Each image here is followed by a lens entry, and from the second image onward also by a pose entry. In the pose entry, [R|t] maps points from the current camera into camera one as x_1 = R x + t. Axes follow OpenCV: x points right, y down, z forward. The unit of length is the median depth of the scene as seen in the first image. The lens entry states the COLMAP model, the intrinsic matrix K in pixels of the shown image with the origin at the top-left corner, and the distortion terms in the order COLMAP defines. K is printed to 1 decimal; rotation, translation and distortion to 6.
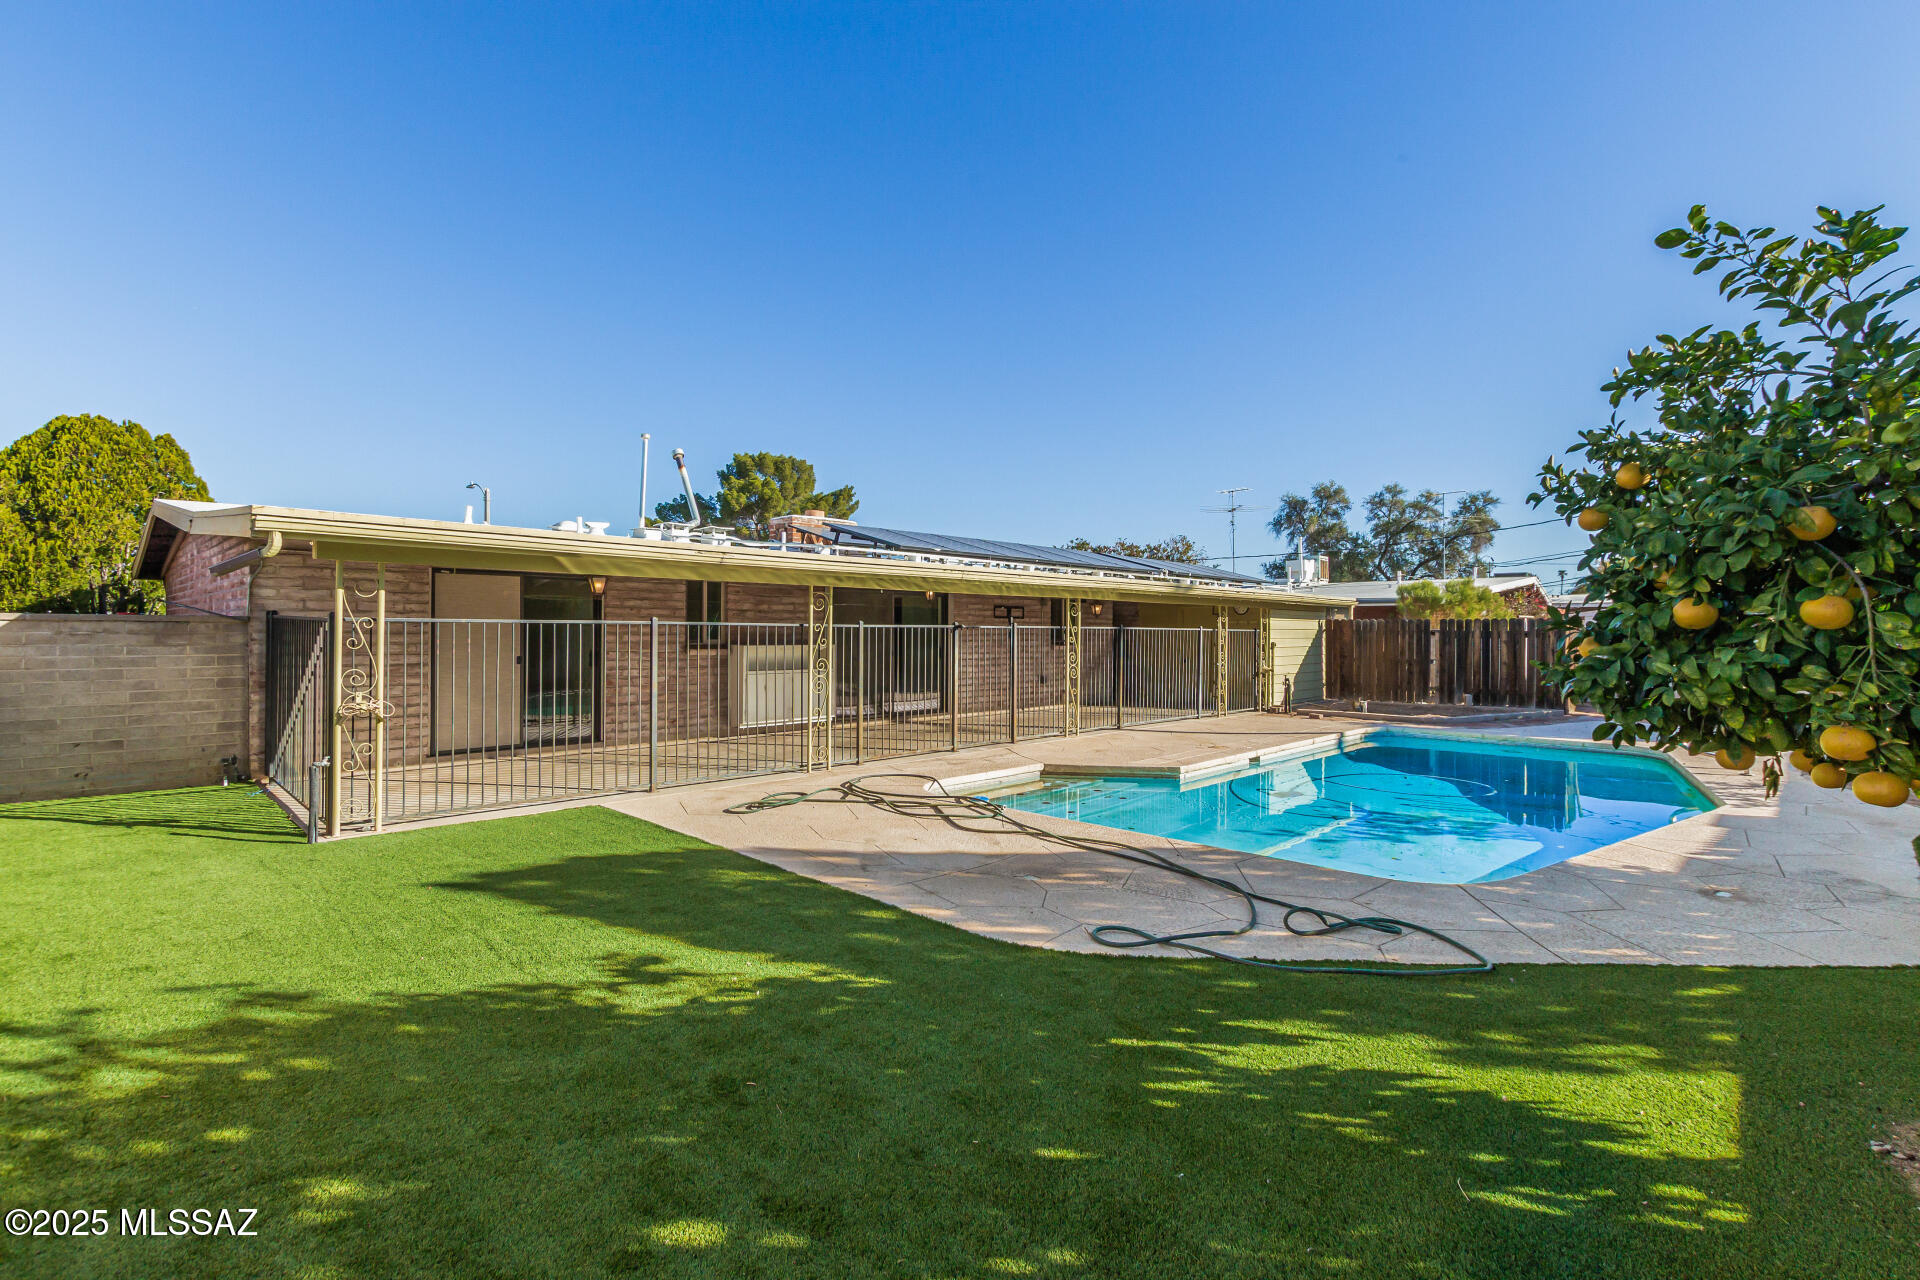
lens RADIAL K [[873.6, 0, 965.9], [0, 873.6, 627.0], [0, 0, 1]] dist [-0.002358, 0.000277]
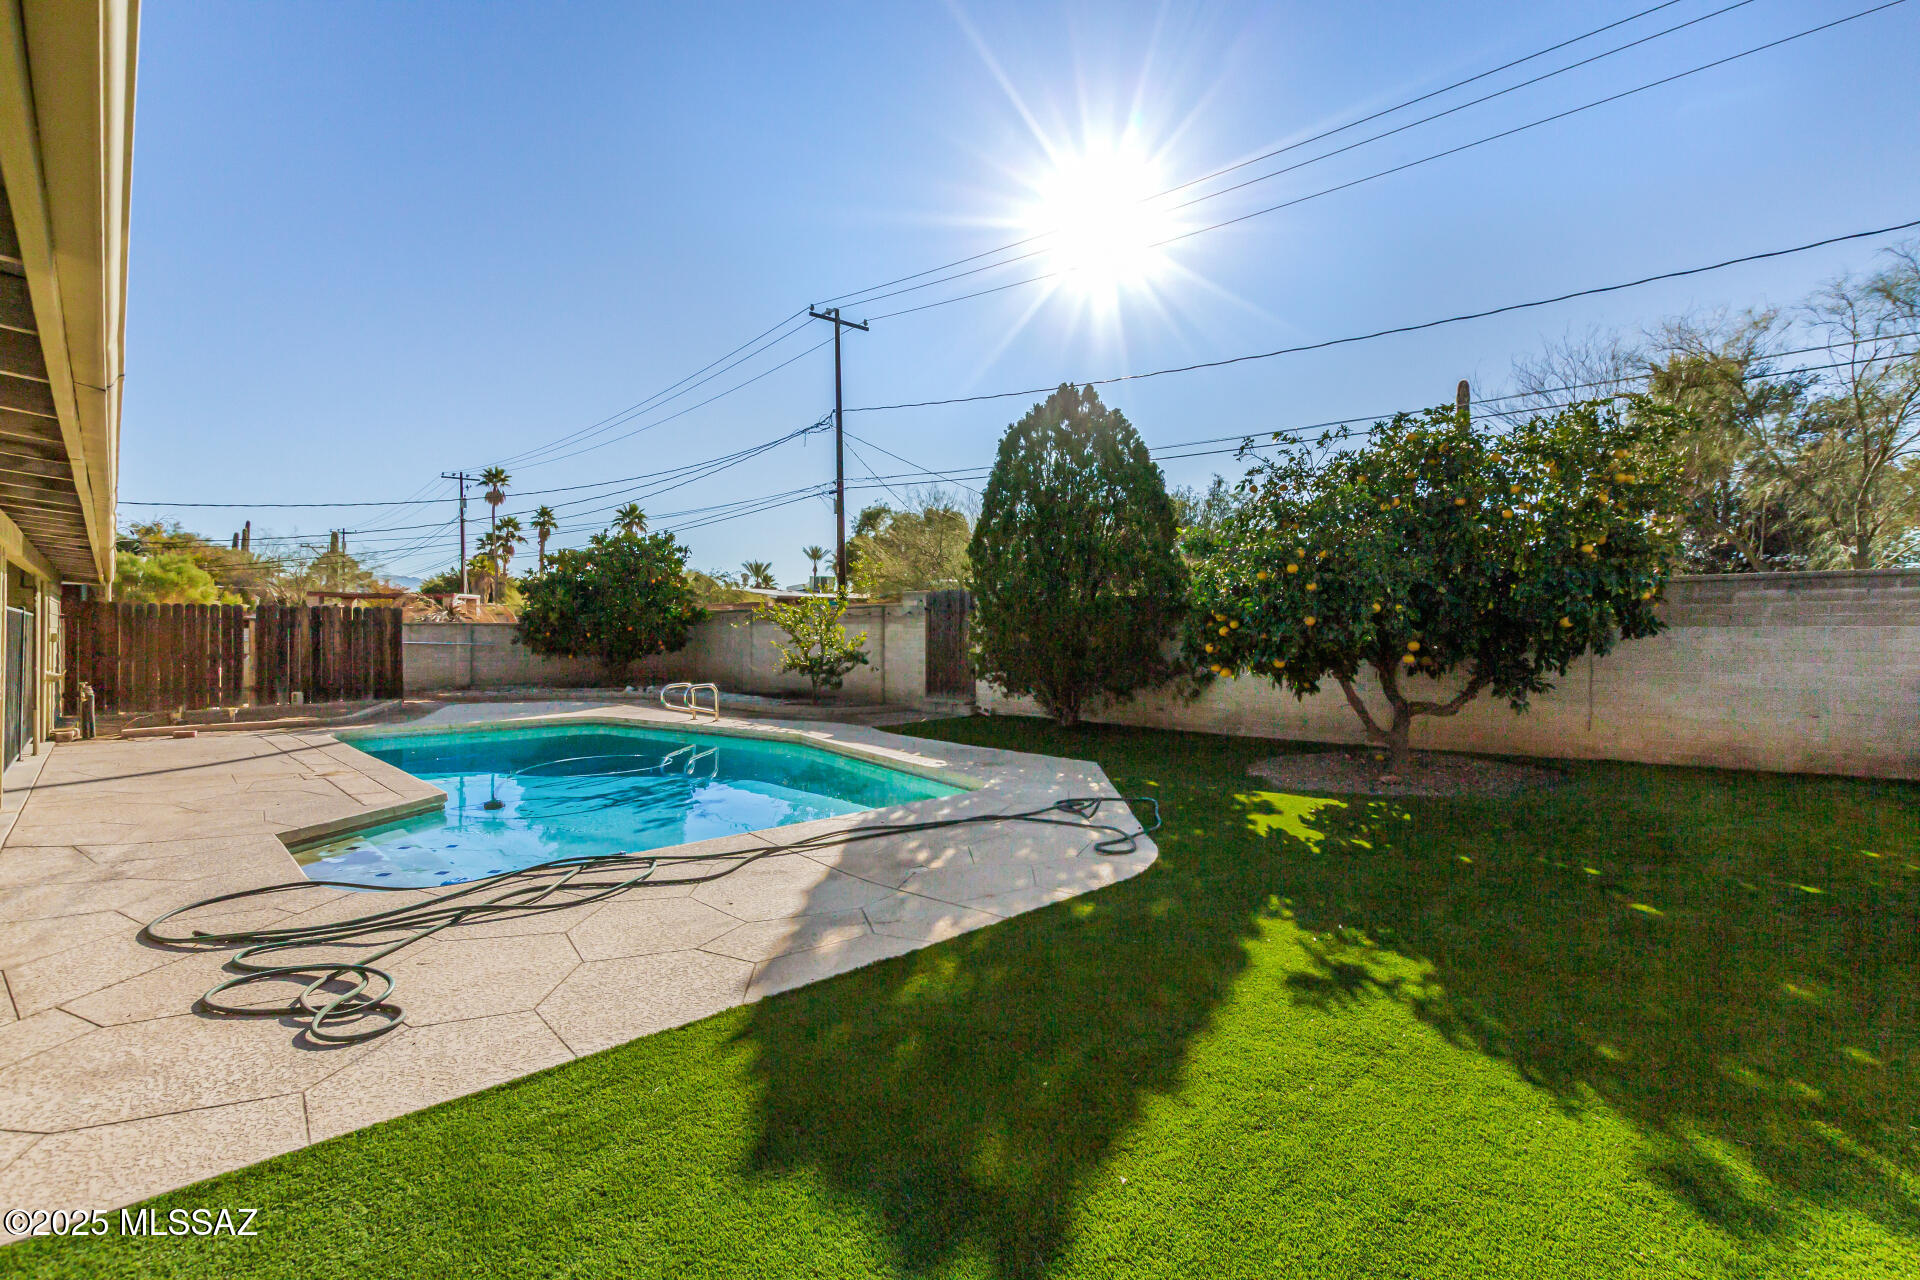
lens RADIAL K [[884.4, 0, 959.3], [0, 884.4, 638.4], [0, 0, 1]] dist [-0.003795, -0.000117]
pose [[0.003763, -0.011407, 0.999928, -1.053668], [-0.007458, 0.999907, 0.011435, 0.029591], [-0.999965, -0.007501, 0.003677, 1.146795]]
